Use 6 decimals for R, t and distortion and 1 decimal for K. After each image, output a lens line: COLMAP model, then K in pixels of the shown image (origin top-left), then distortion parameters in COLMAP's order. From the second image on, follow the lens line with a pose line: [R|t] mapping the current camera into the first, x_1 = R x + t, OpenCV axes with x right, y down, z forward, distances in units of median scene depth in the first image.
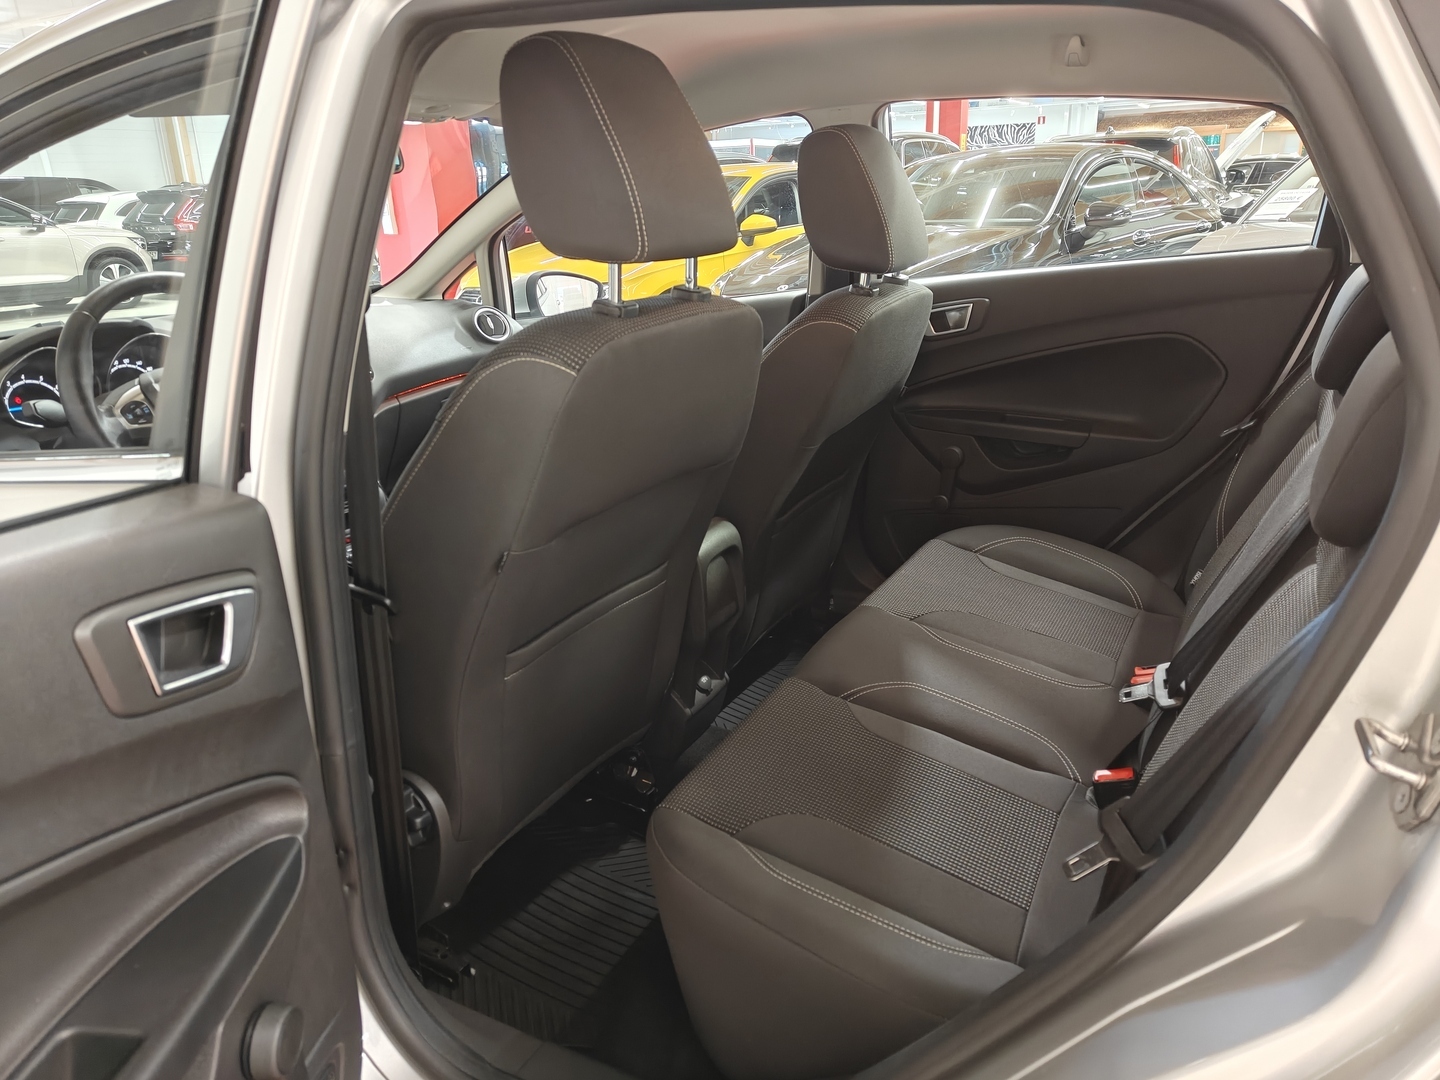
lens RADIAL K [[992.0, 0, 720.0], [0, 992.0, 540.0], [0, 0, 1]] dist [0.082105, -0.074766]
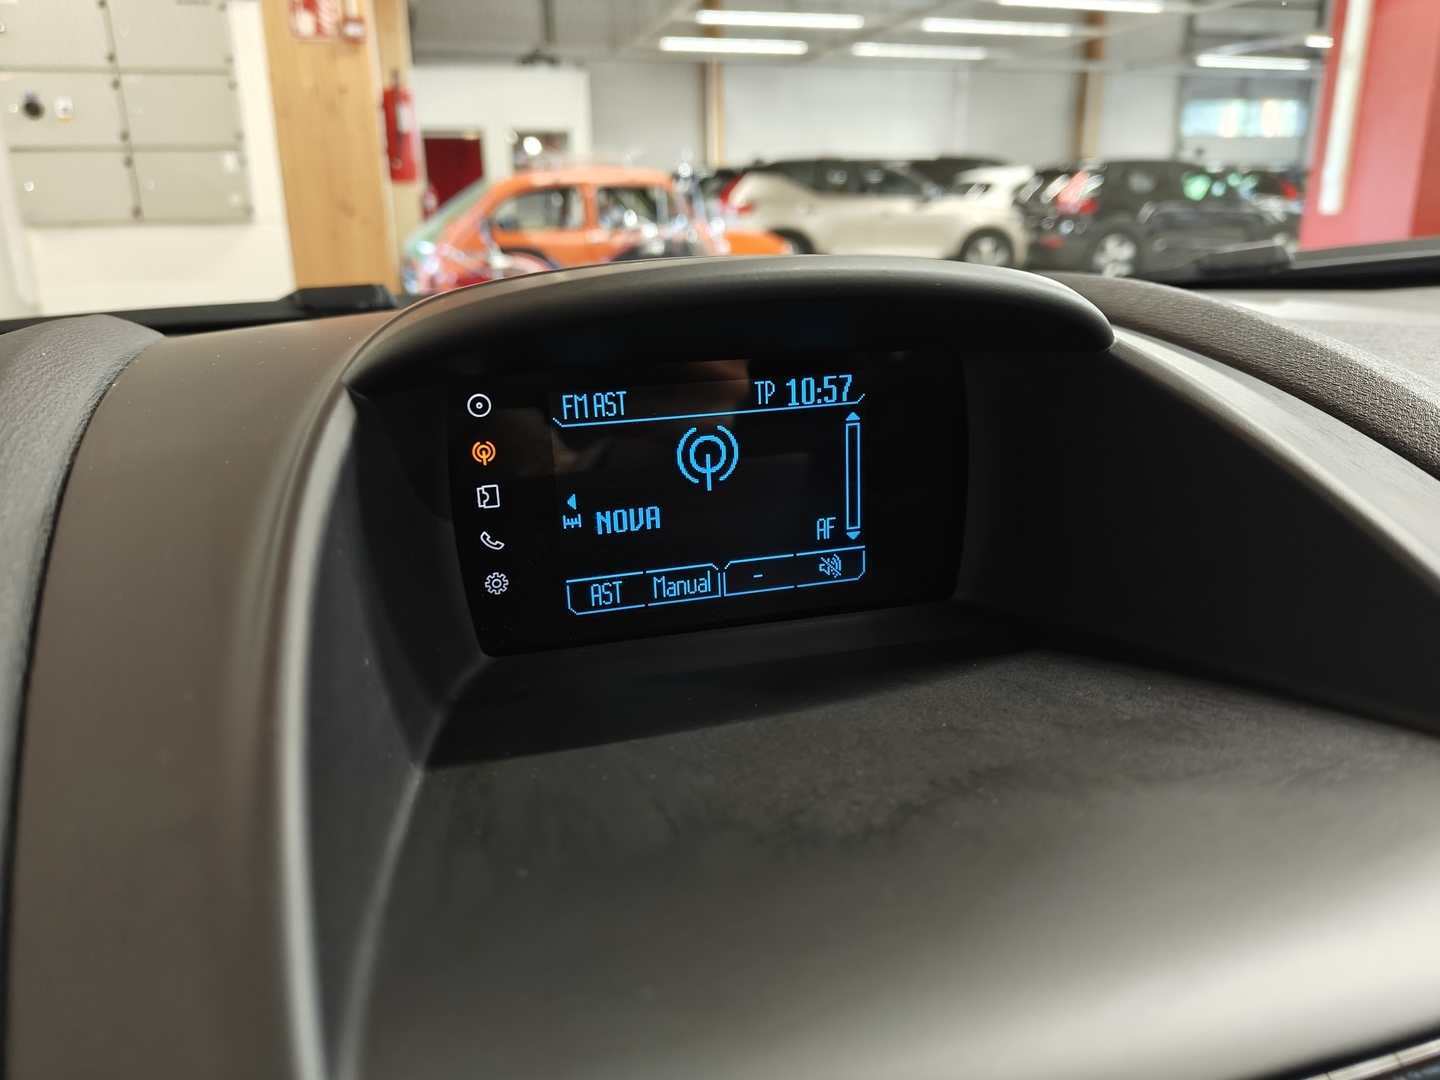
lens RADIAL K [[1045.4, 0, 714.5], [0, 1045.4, 540.6], [0, 0, 1]] dist [-0.016959, -0.005677]
pose [[0.704984, 0.243152, -0.666239, -0.328462], [-0.245833, 0.964933, 0.092035, -0.166348], [0.665254, 0.098900, 0.740037, 0.714481]]
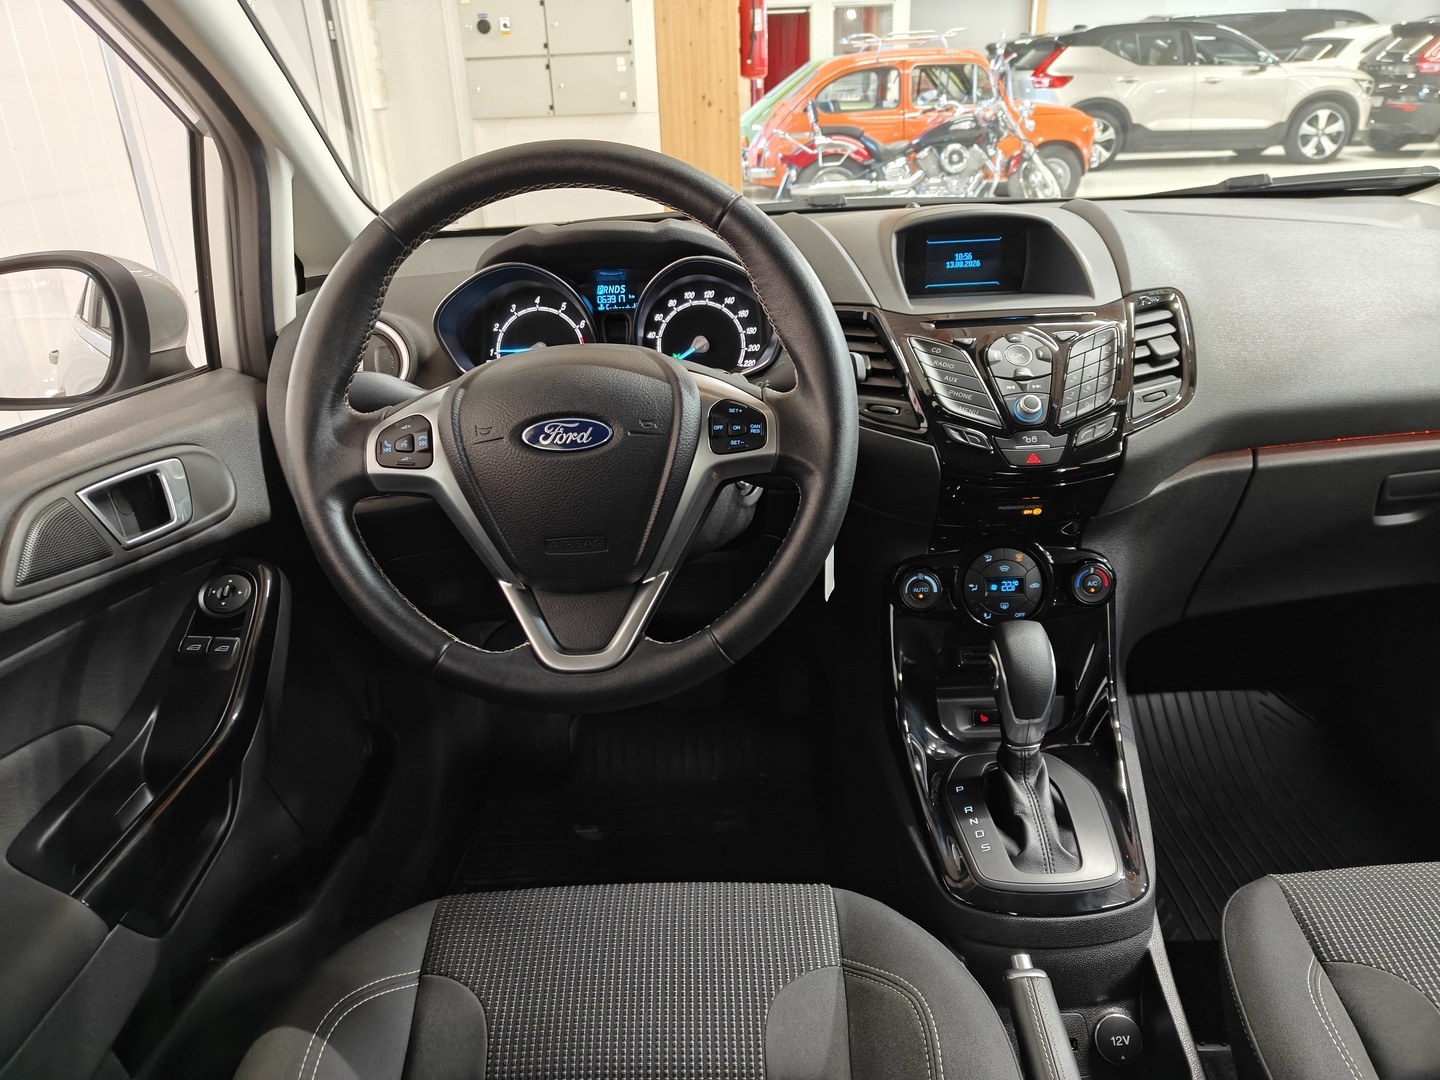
lens RADIAL K [[1005.2, 0, 708.2], [0, 1005.2, 545.6], [0, 0, 1]] dist [0.010732, -0.005633]
pose [[0.476925, 0.385287, -0.789998, -0.063665], [-0.270124, 0.919555, 0.285398, -0.141483], [0.836406, 0.077284, 0.542634, 0.481450]]
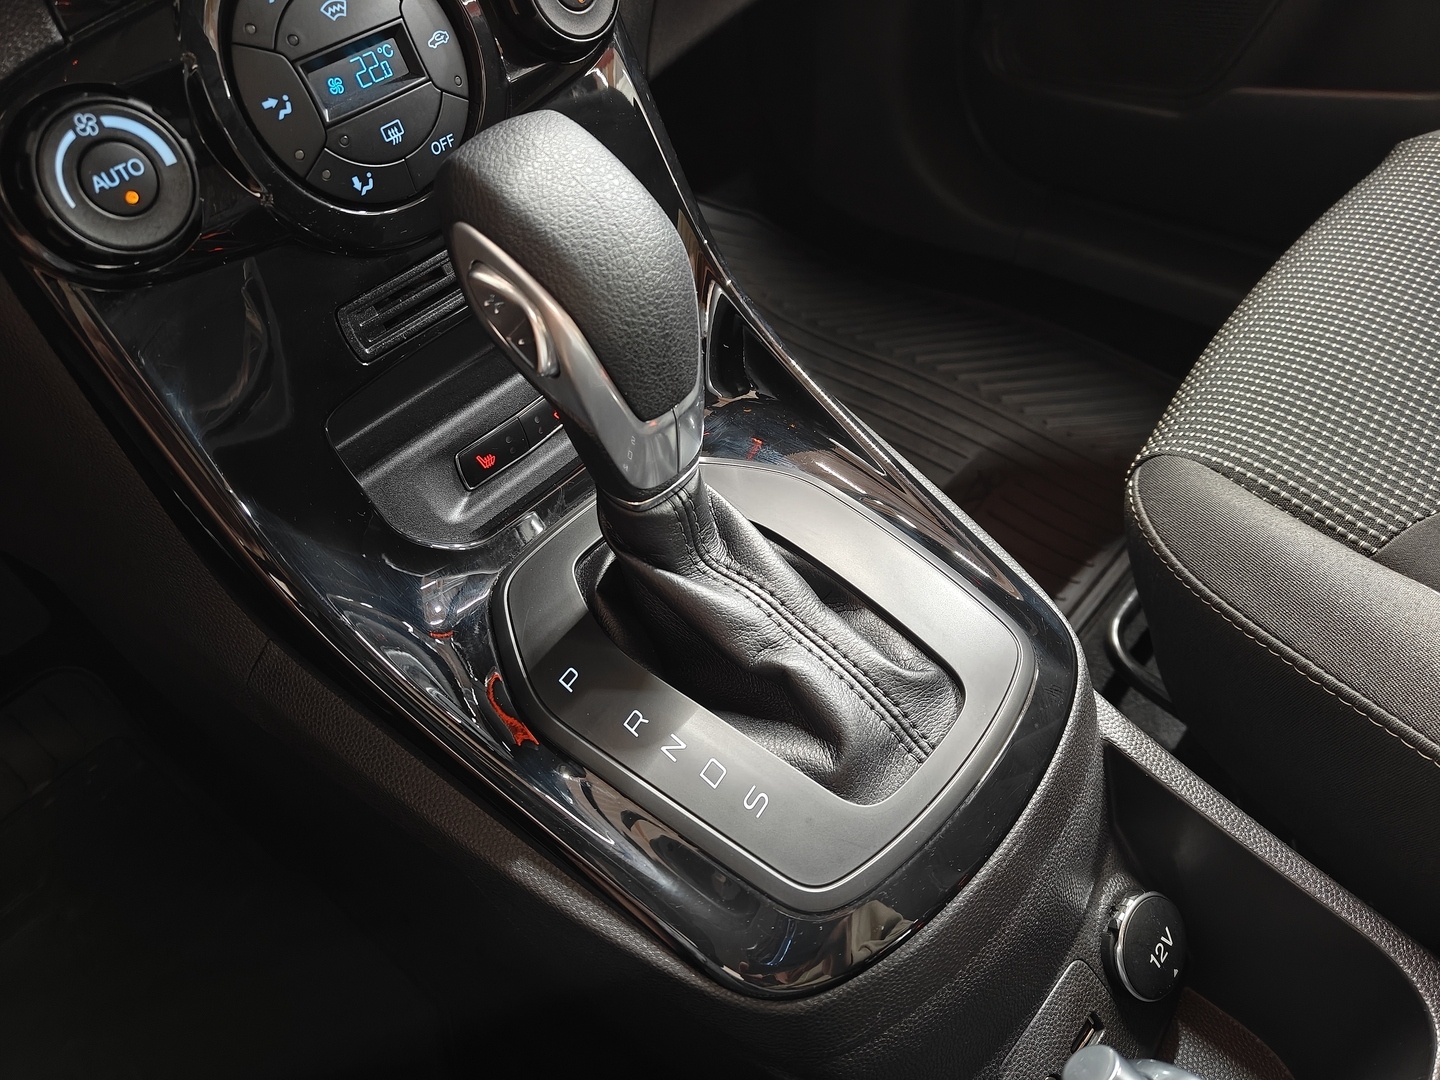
lens RADIAL K [[1025.0, 0, 720.0], [0, 1025.0, 540.0], [0, 0, 1]] dist [0.002771, -0.010423]
pose [[0.973679, 0.137964, -0.181426, -0.228763], [-0.037413, 0.881940, 0.469875, -0.060982], [0.224833, -0.450720, 0.863888, 0.656107]]
